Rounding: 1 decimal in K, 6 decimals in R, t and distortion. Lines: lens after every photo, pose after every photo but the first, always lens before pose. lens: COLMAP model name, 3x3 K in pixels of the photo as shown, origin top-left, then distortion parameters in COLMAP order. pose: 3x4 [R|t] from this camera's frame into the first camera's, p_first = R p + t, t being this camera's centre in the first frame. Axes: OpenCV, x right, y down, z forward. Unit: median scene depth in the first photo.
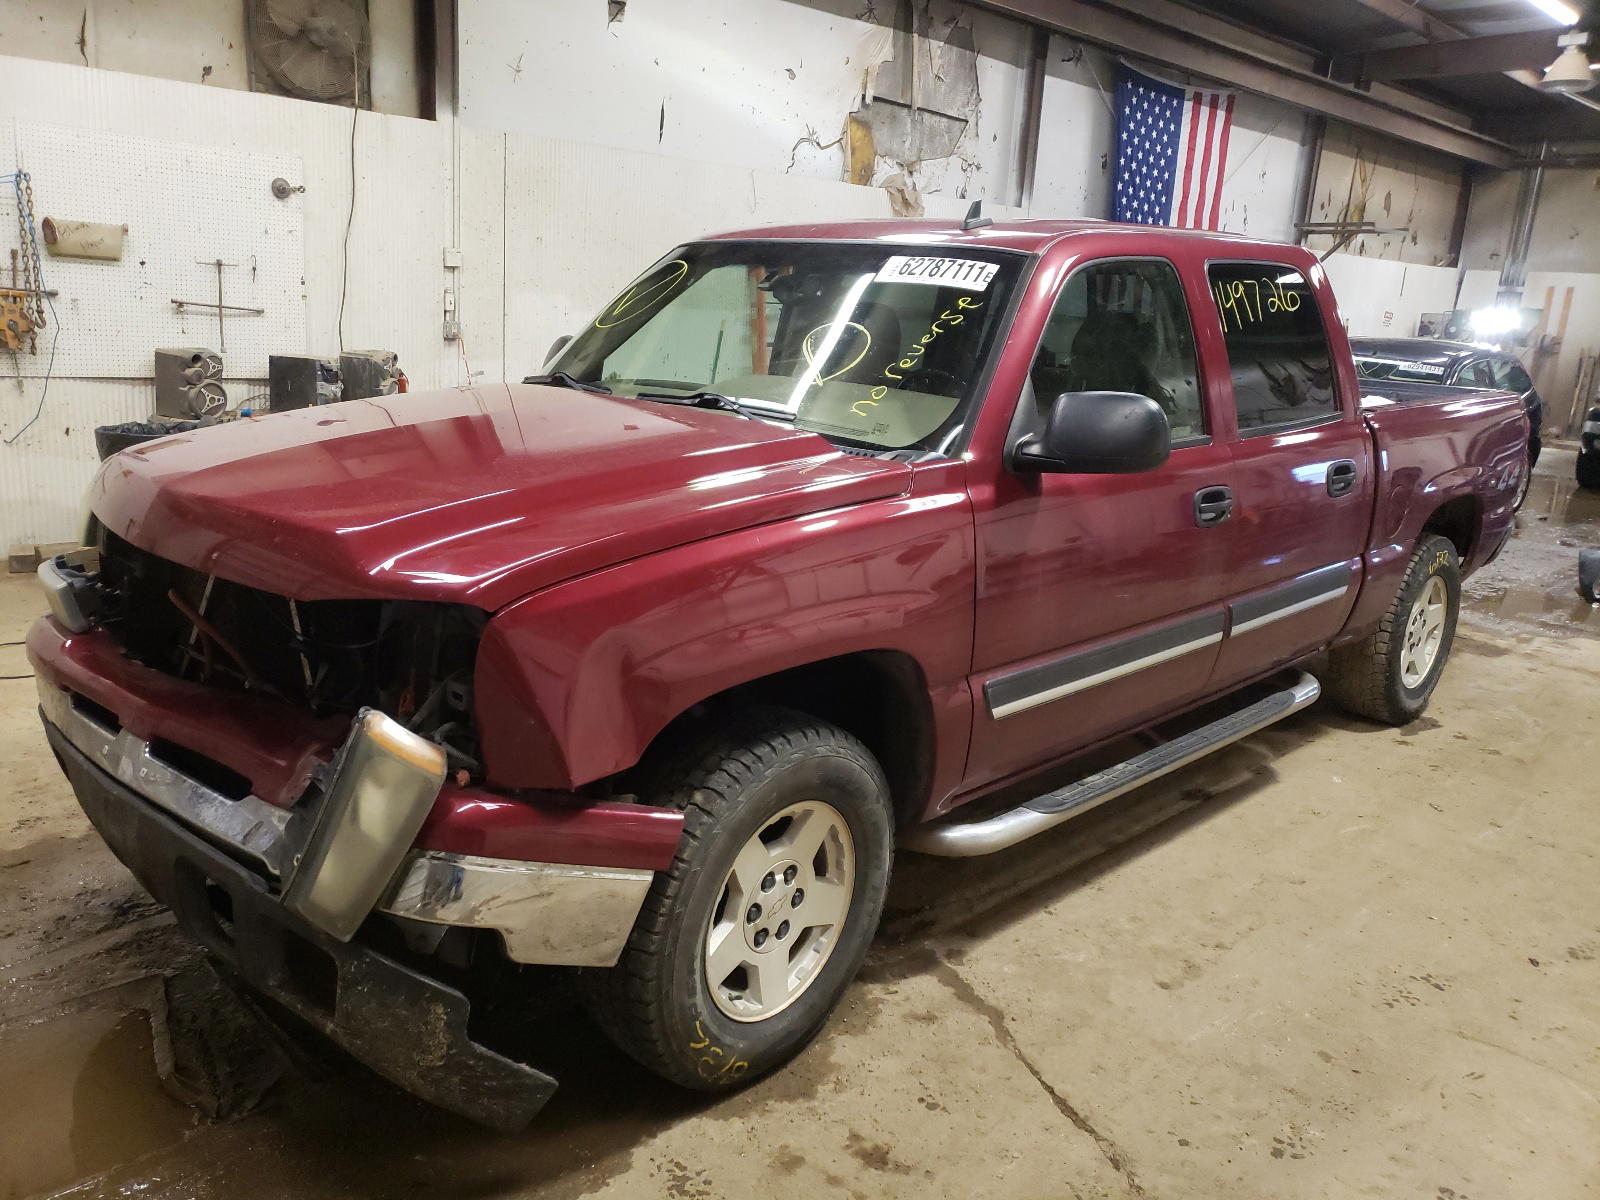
lens RADIAL K [[1260.4, 0, 760.3], [0, 1260.4, 621.6], [0, 0, 1]] dist [0.015611, 0.010243]
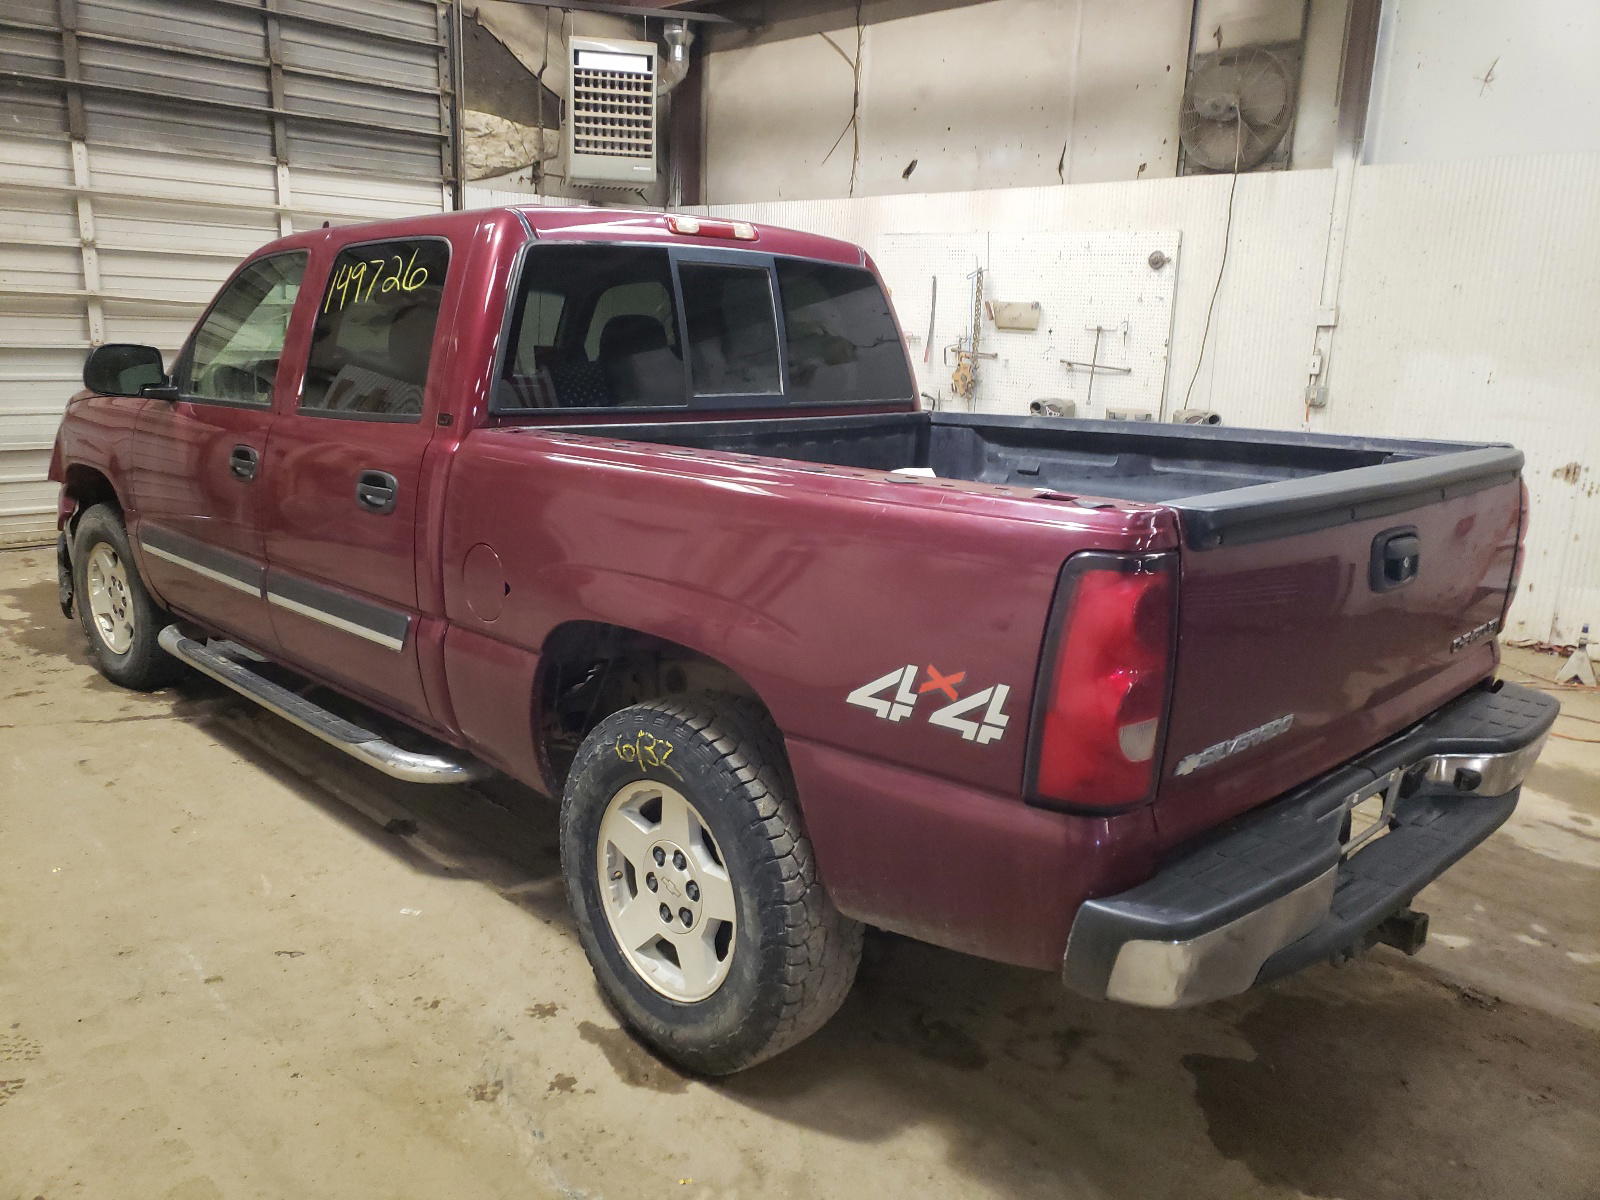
lens RADIAL K [[1260.4, 0, 805.1], [0, 1260.4, 607.1], [0, 0, 1]] dist [0.015611, 0.010243]
pose [[-0.004240, 0.169952, -0.985443, 0.981298], [-0.285297, 0.944290, 0.164082, -0.196747], [0.958430, 0.281840, 0.044482, 0.968557]]
